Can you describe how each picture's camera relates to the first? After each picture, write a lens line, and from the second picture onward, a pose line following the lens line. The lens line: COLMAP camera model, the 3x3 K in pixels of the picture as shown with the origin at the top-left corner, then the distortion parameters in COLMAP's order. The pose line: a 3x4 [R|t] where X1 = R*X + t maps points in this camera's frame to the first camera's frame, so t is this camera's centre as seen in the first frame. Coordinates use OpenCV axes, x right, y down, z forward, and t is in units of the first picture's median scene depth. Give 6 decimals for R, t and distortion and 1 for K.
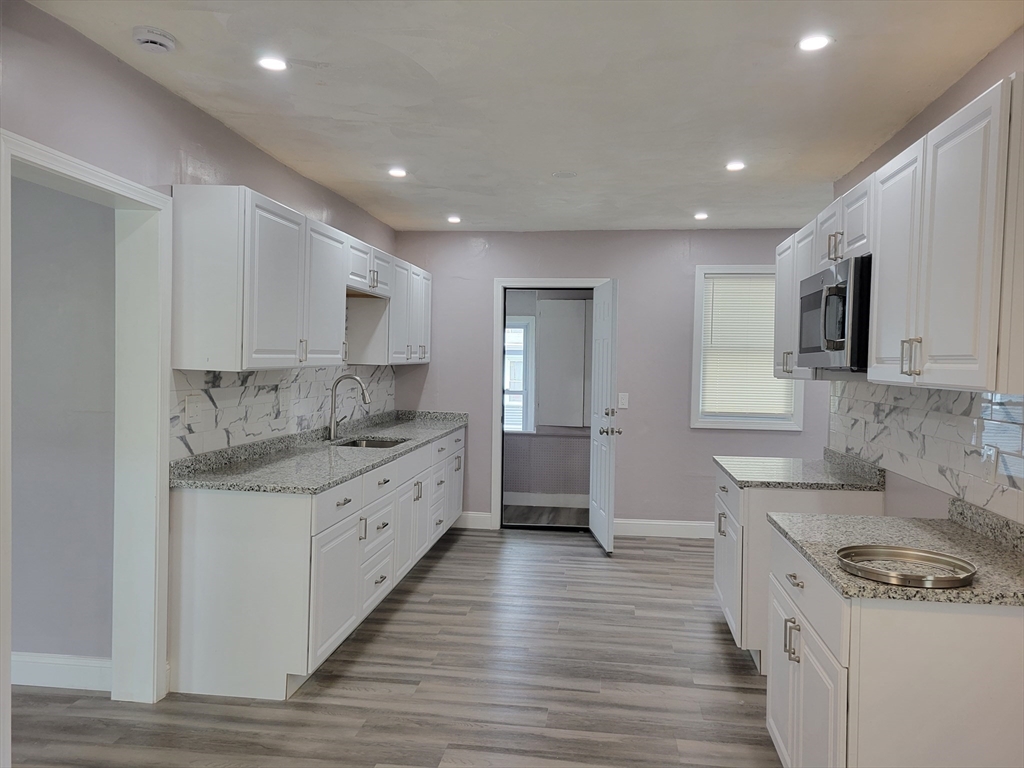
lens RADIAL K [[773.4, 0, 514.2], [0, 773.4, 384.8], [0, 0, 1]] dist [0.037808, -0.010353]
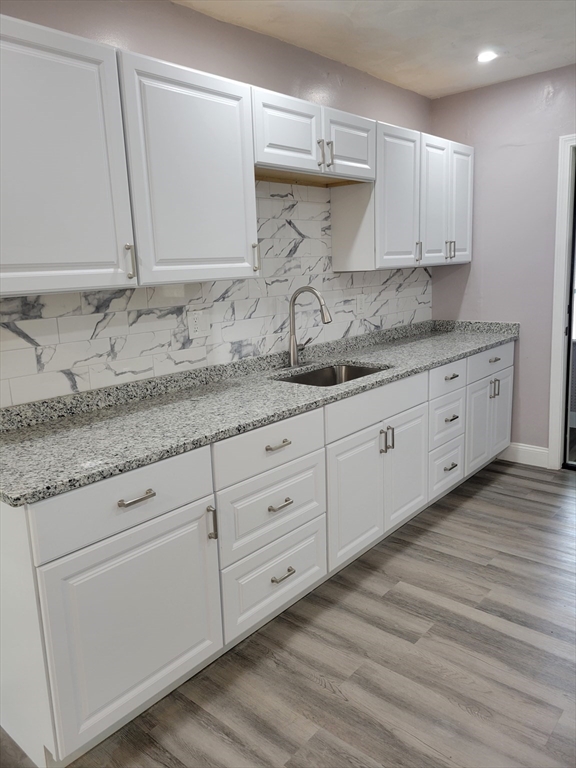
lens RADIAL K [[580.0, 0, 284.7], [0, 580.0, 377.0], [0, 0, 1]] dist [0.037808, -0.010353]
pose [[0.828783, 0.044759, -0.557777, 0.104956], [0.044845, 0.988277, 0.145938, -0.009277], [0.557770, -0.145965, 0.817060, 0.497955]]
